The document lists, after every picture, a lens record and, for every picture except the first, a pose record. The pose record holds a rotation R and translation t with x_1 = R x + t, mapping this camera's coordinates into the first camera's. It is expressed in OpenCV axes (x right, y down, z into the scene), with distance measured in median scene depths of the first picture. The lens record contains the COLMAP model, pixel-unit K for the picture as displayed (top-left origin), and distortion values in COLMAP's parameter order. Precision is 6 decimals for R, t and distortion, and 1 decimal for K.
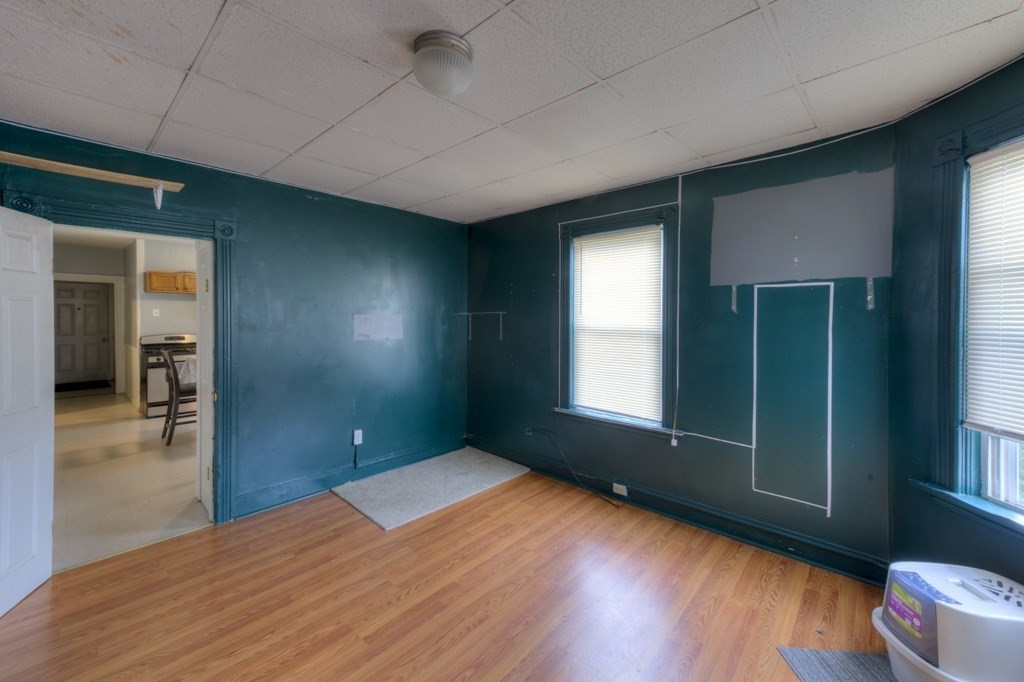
lens RADIAL K [[405.4, 0, 509.9], [0, 405.4, 323.0], [0, 0, 1]] dist [0.011655, -0.000037]
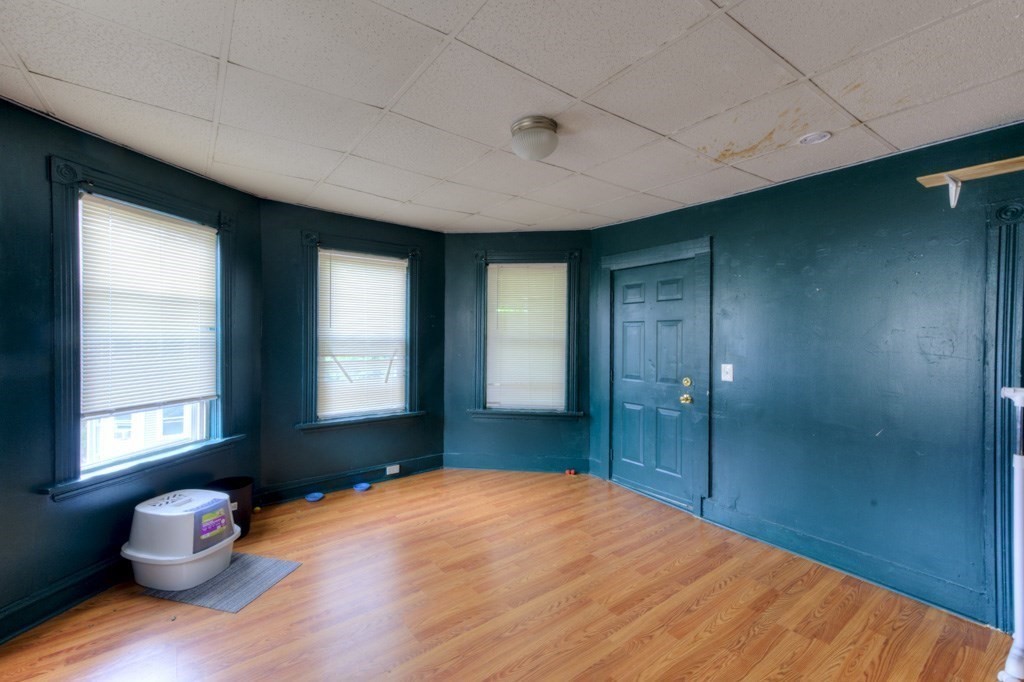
lens RADIAL K [[414.6, 0, 510.4], [0, 414.6, 346.2], [0, 0, 1]] dist [0.011884, -0.000048]
pose [[-0.981982, -0.015912, 0.188305, -0.303940], [-0.012122, 0.999700, 0.021260, 0.025900], [-0.188587, 0.018594, -0.981880, 2.045298]]
